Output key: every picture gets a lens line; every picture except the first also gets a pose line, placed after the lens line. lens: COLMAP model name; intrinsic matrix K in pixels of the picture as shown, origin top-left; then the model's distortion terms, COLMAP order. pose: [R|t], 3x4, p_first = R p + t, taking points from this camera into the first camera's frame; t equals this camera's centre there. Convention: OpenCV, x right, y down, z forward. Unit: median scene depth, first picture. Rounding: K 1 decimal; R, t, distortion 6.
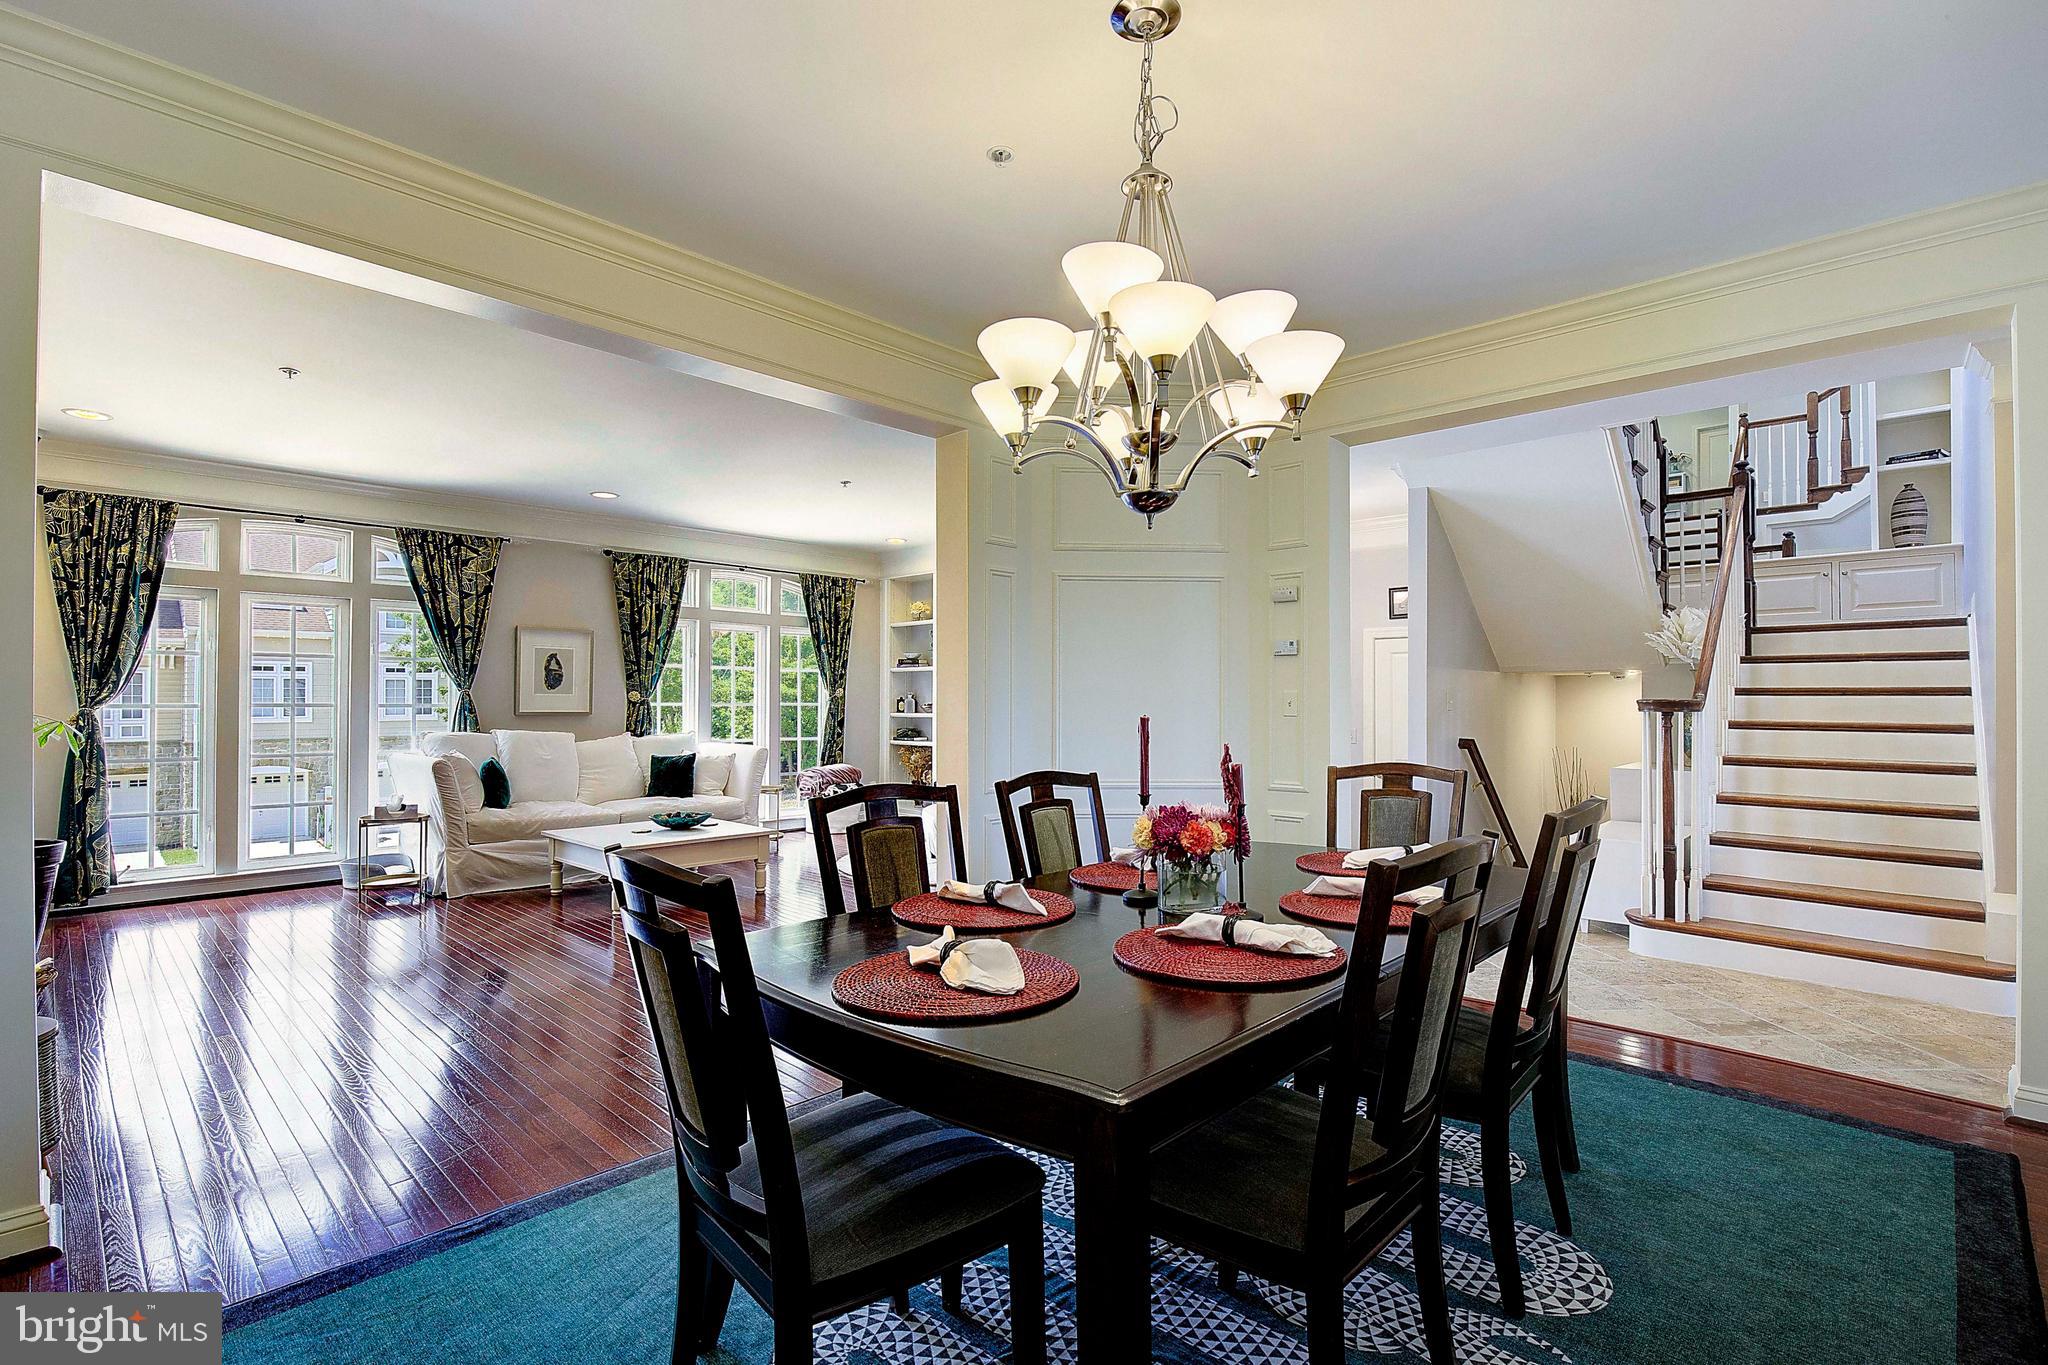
lens RADIAL K [[941.9, 0, 1050.4], [0, 941.9, 689.9], [0, 0, 1]] dist [-0.004374, -0.004093]
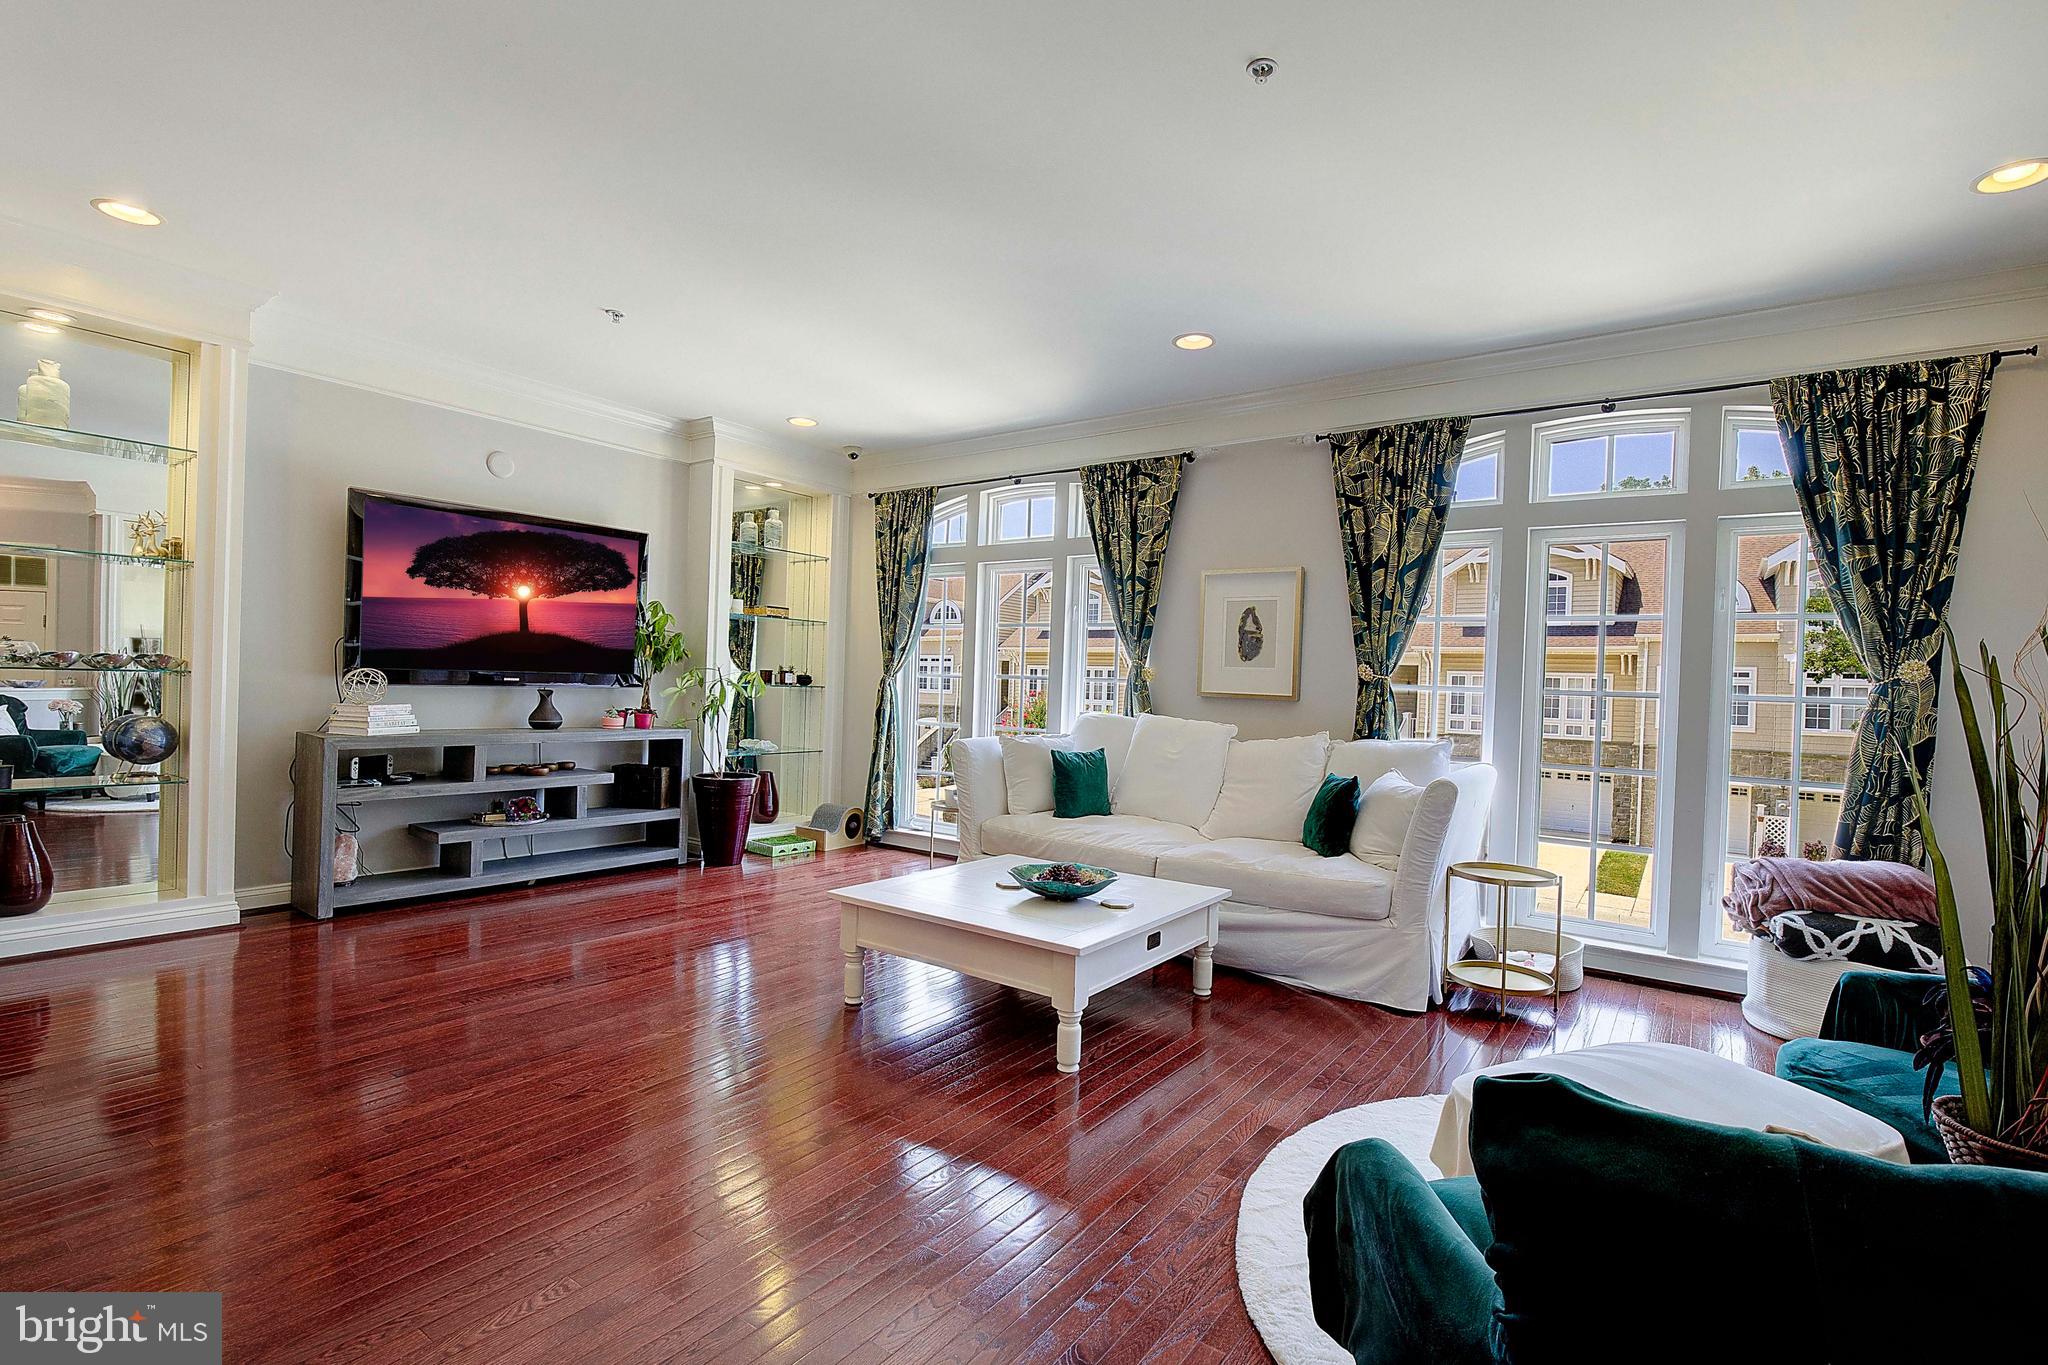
lens RADIAL K [[941.9, 0, 1034.7], [0, 941.9, 685.0], [0, 0, 1]] dist [-0.004374, -0.004093]
pose [[0.125075, 0.002320, -0.992145, 0.139554], [-0.024082, 0.999710, -0.000698, 0.023993], [0.991855, 0.023980, 0.125095, 0.868139]]
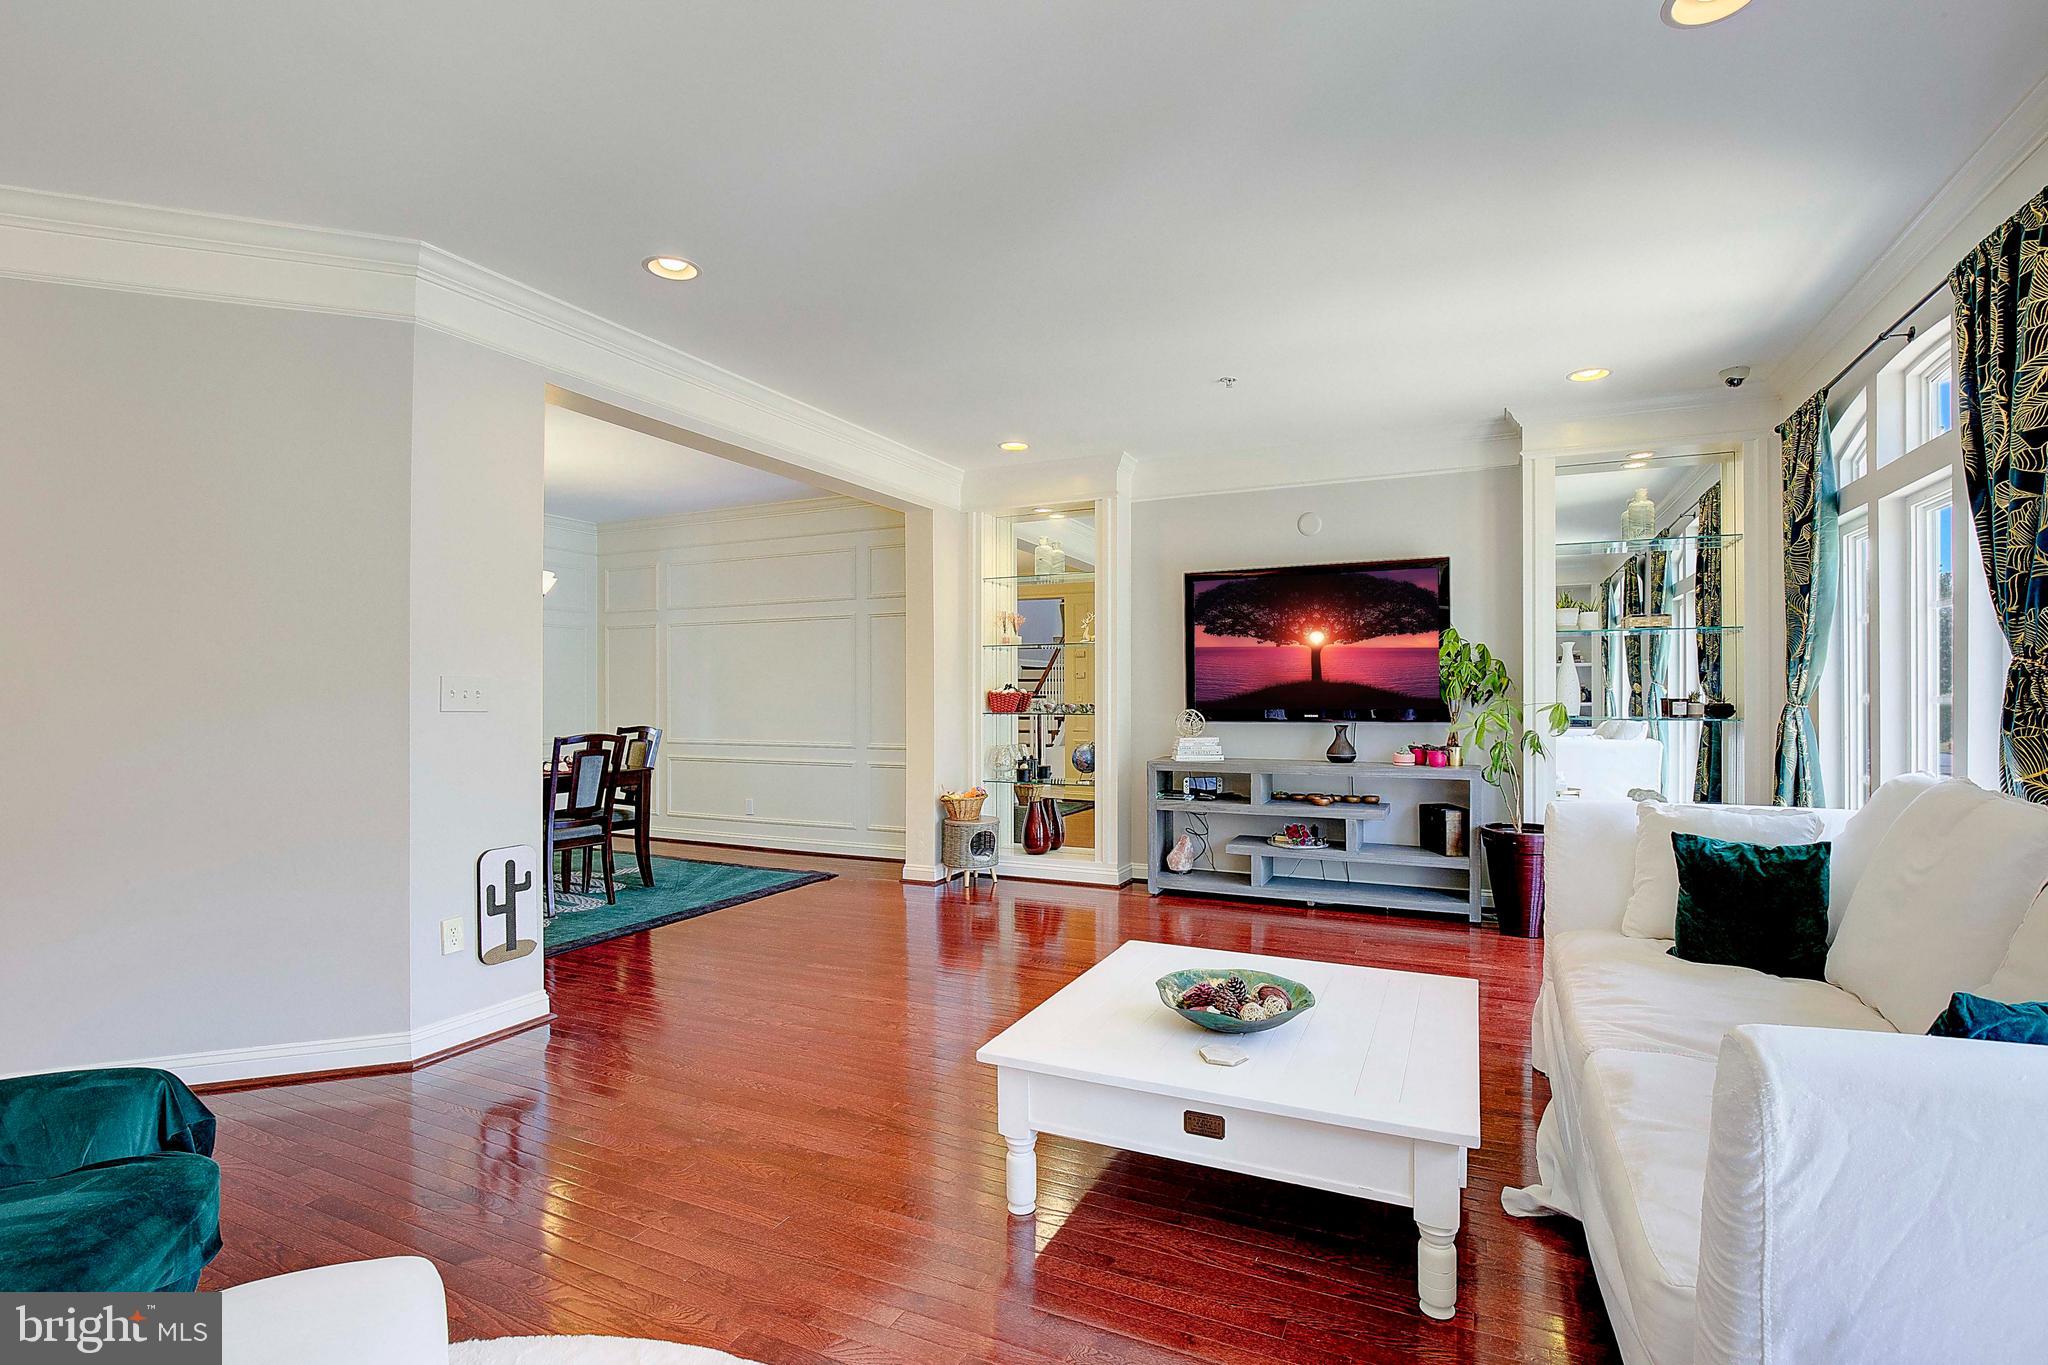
lens RADIAL K [[941.9, 0, 1037.3], [0, 941.9, 694.5], [0, 0, 1]] dist [-0.004374, -0.004093]
pose [[-0.951321, -0.001948, -0.308196, -0.182021], [0.001979, 0.999921, -0.012427, 0.019112], [0.308195, -0.012432, -0.951242, 1.279143]]
